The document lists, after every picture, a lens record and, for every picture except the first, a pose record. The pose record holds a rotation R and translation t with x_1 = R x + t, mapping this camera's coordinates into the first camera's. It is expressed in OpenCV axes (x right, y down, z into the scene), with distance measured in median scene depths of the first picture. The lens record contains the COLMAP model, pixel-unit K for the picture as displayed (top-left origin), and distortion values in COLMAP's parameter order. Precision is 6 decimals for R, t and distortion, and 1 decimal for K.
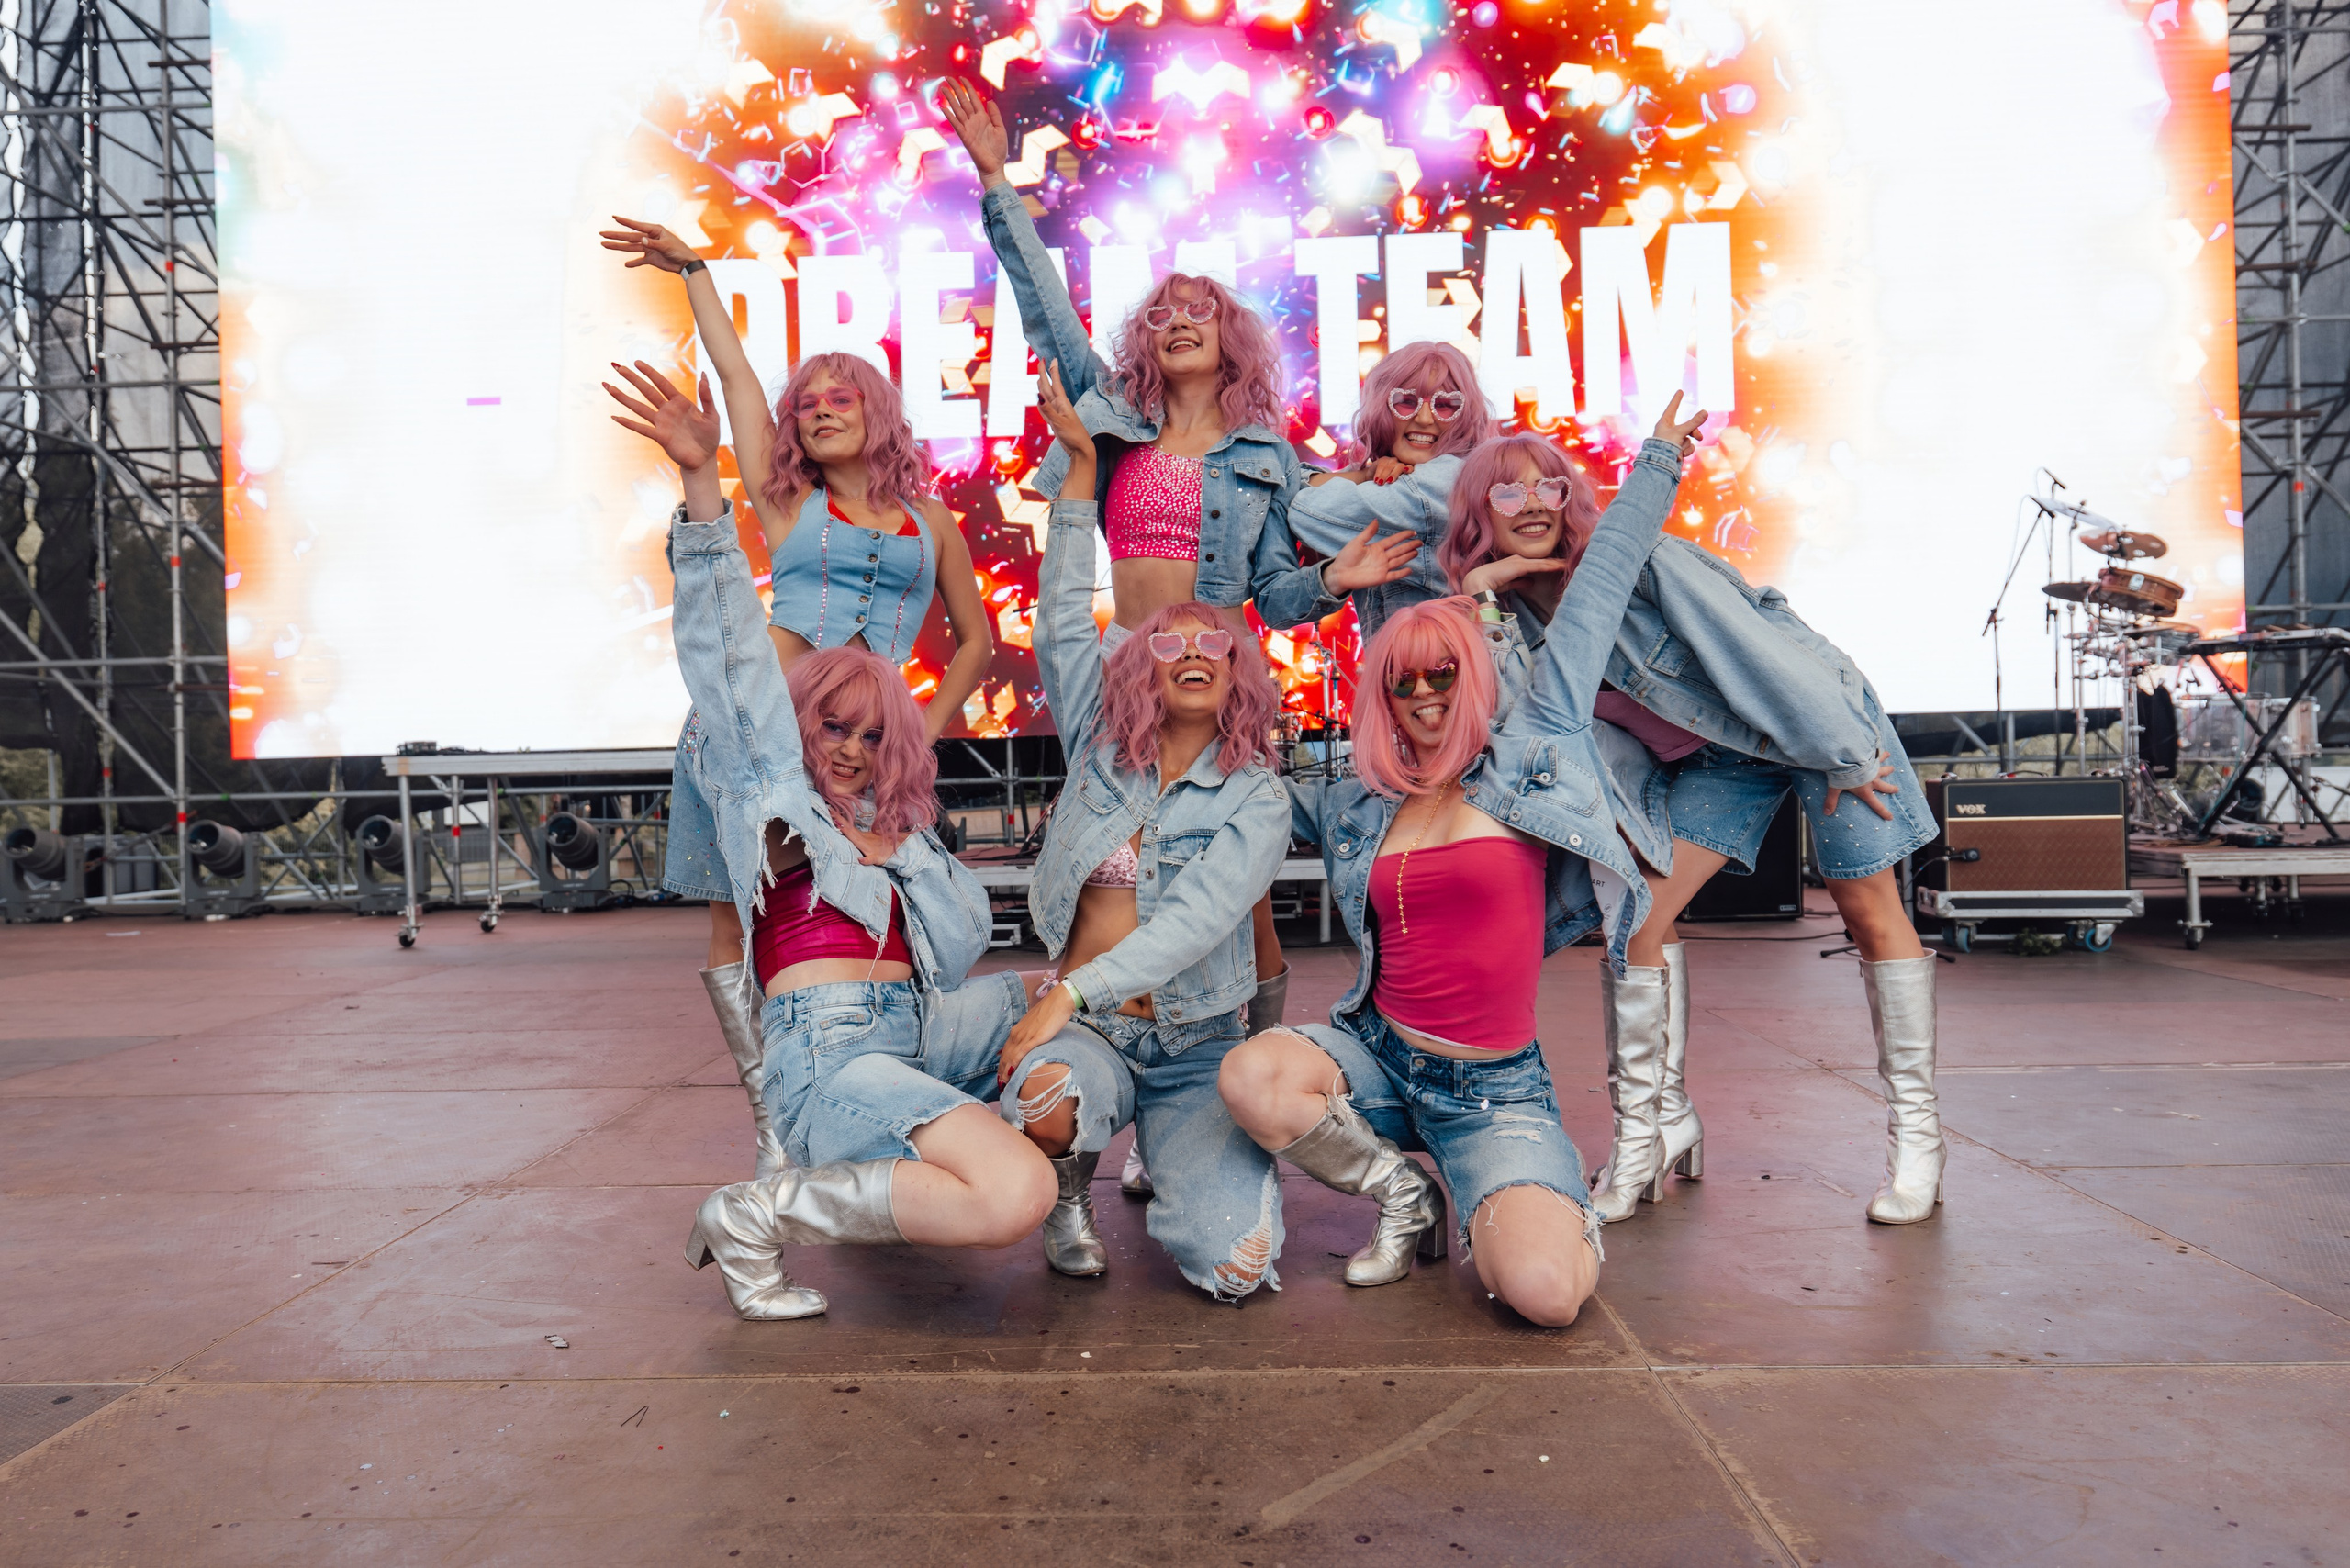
lens RADIAL K [[1559.2, 0, 1163.6], [0, 1559.2, 779.8], [0, 0, 1]] dist [-0.002609, -0.011021]
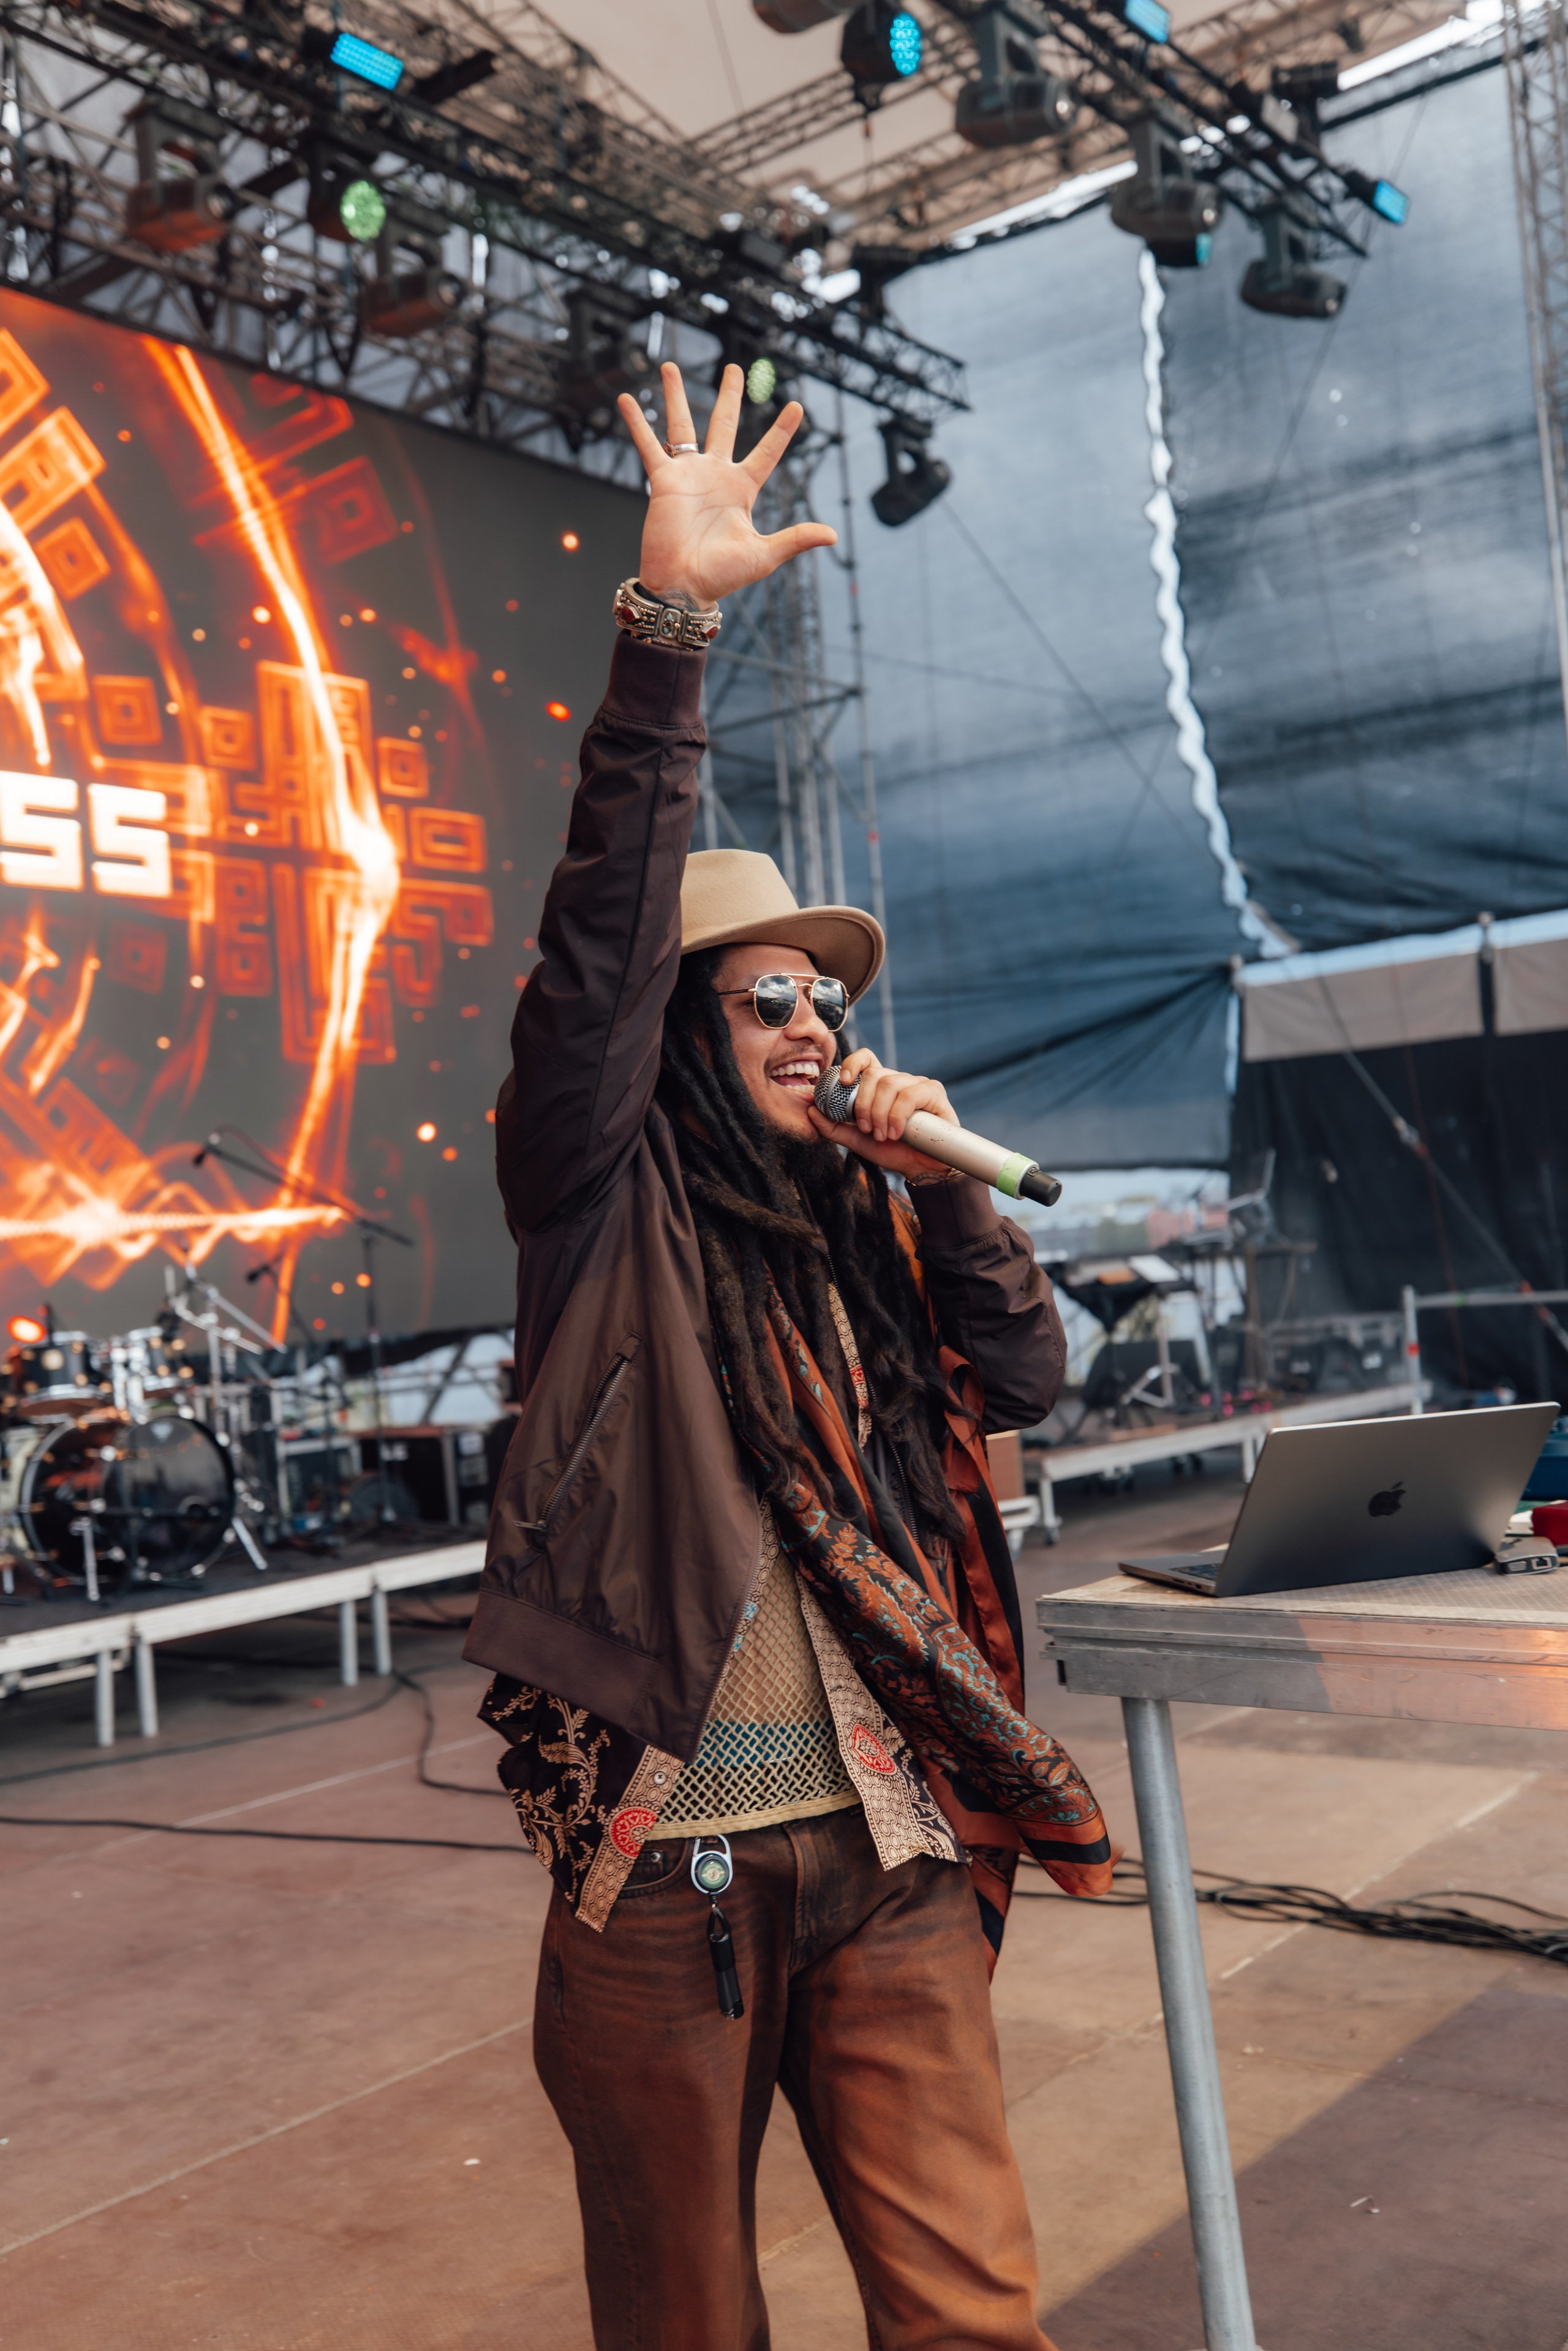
lens RADIAL K [[2275.7, 0, 760.0], [0, 2275.7, 1148.9], [0, 0, 1]] dist [0.009700, 0.000000]
pose [[0.595845, 0.019538, 0.802862, -0.442358], [0.060625, 0.995757, -0.069224, -0.042192], [-0.800808, 0.089920, 0.592132, 0.104370]]
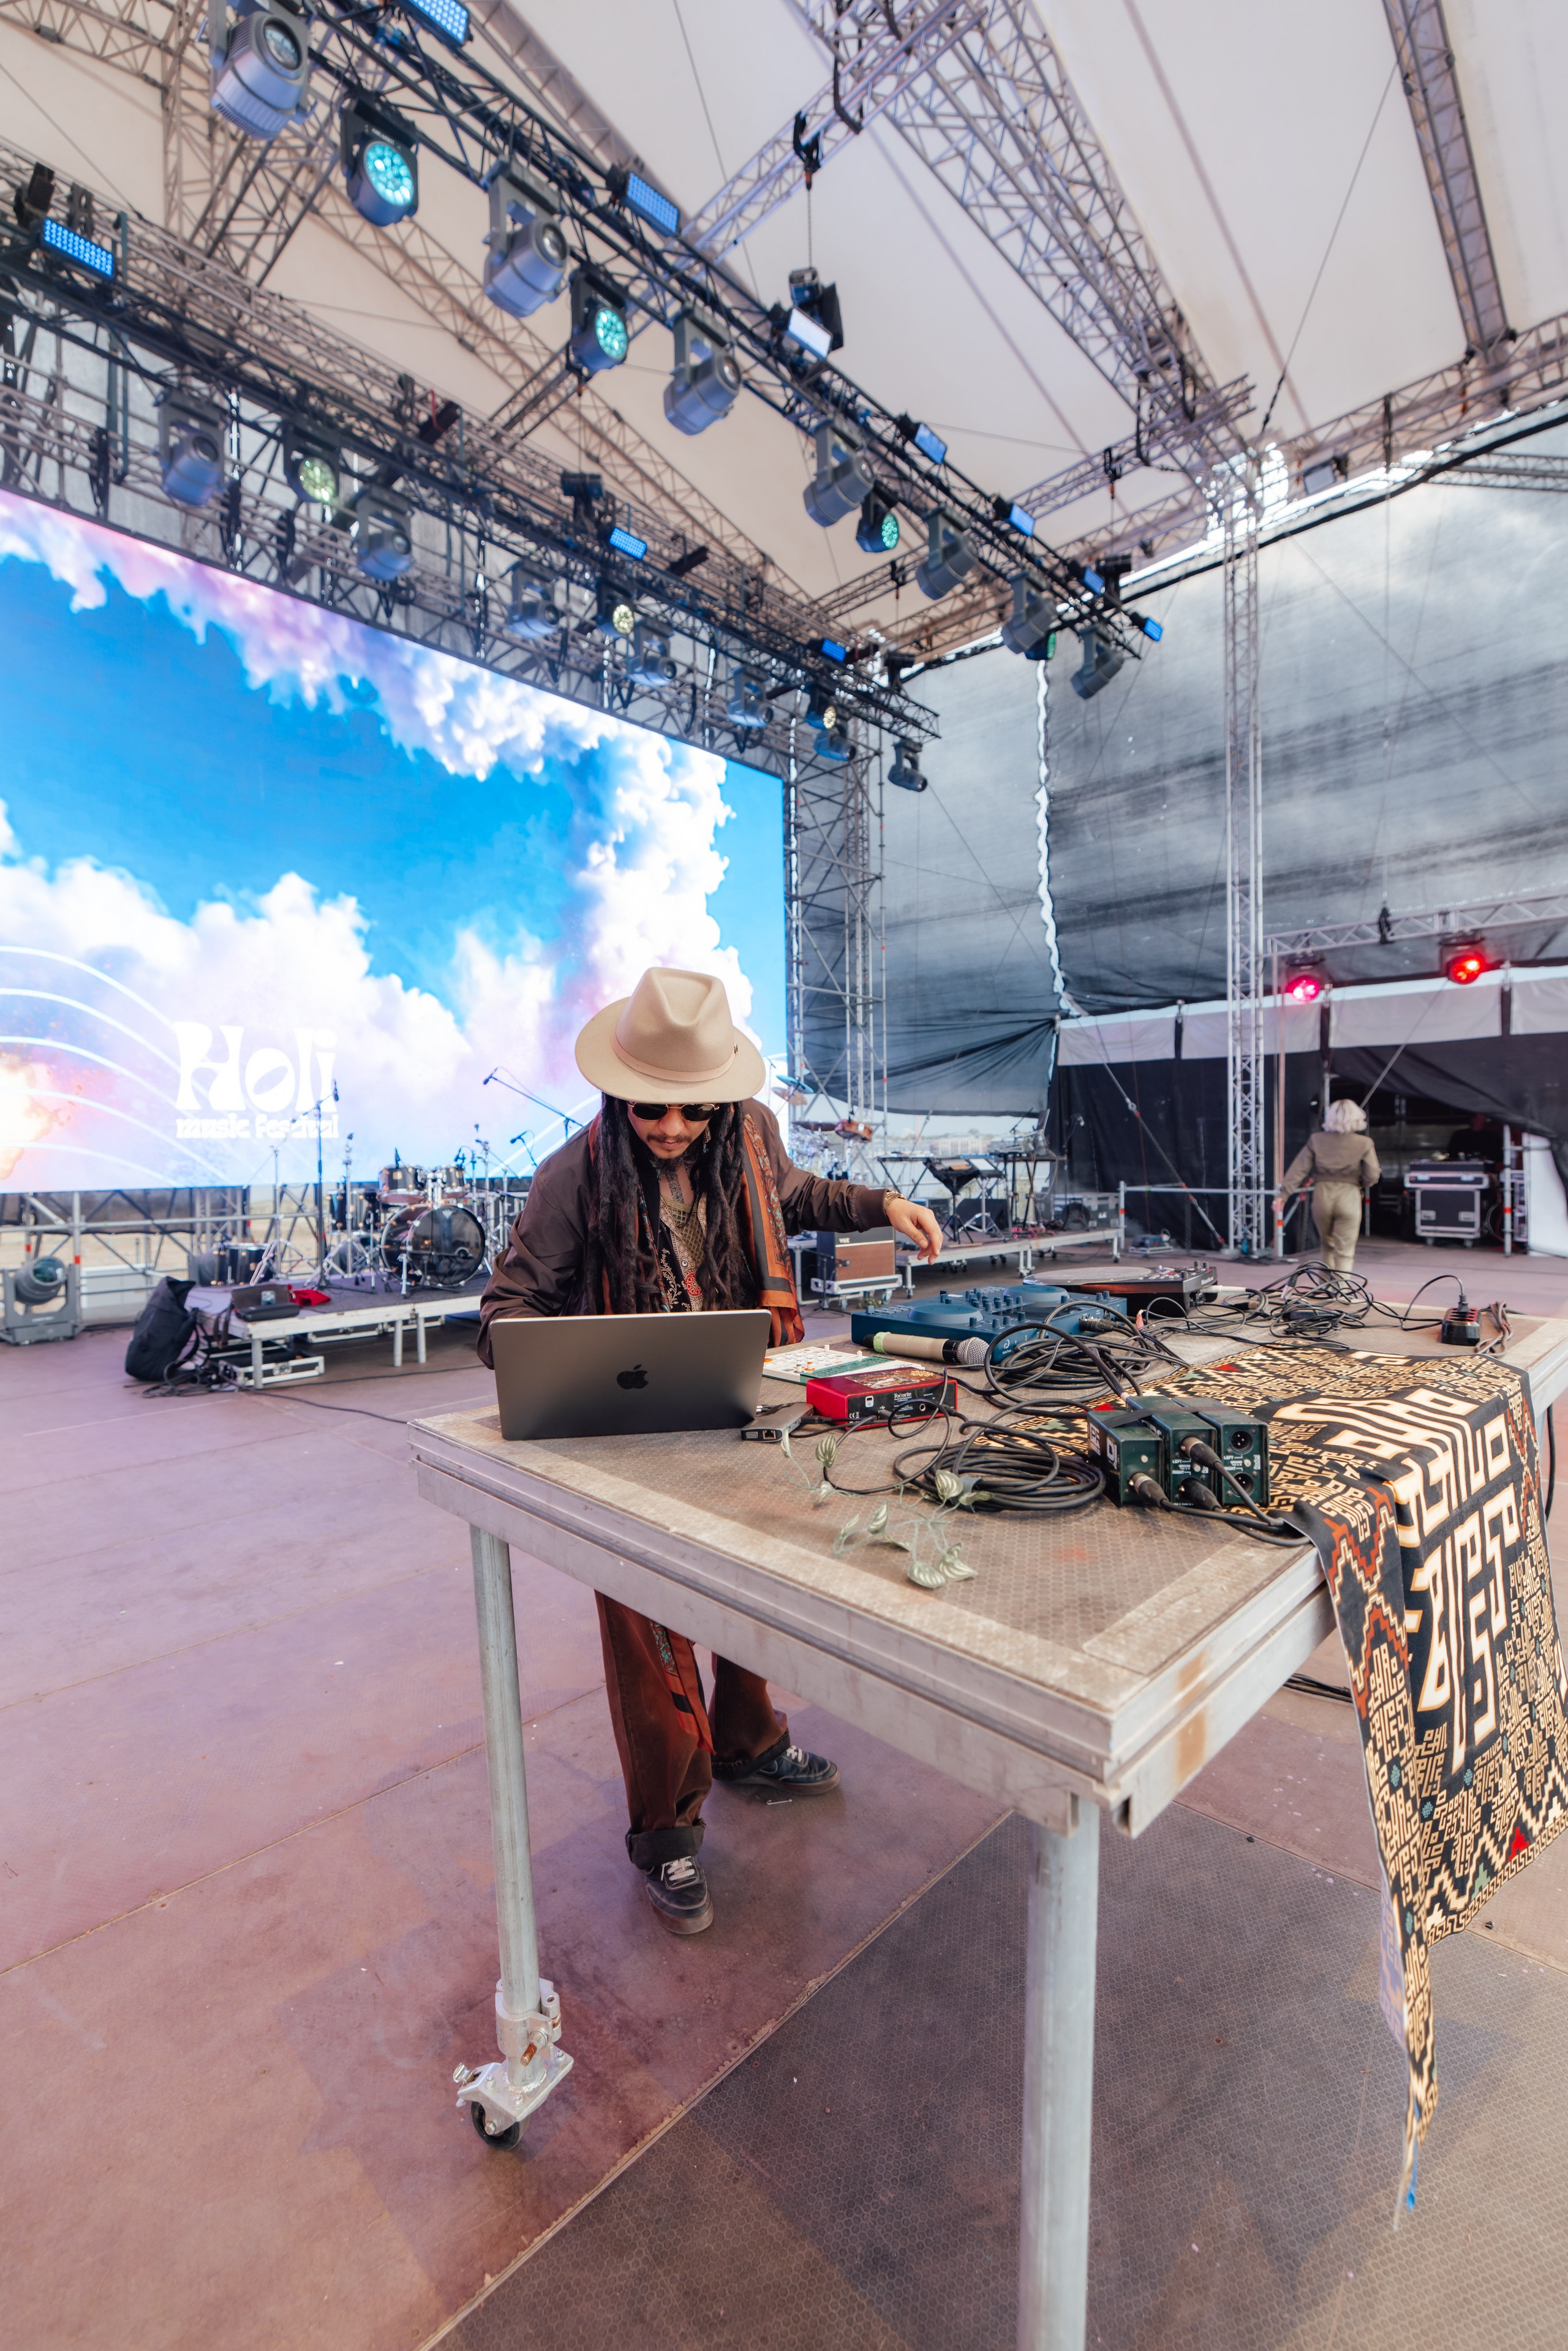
lens RADIAL K [[1009.8, 0, 779.4], [0, 1009.8, 1163.4], [0, 0, 1]] dist [0.005389, 0.000201]
pose [[0.665932, 0.005695, 0.745990, -0.315712], [-0.001813, 0.999980, -0.006016, -0.043827], [-0.746010, 0.002654, 0.665930, 0.098284]]
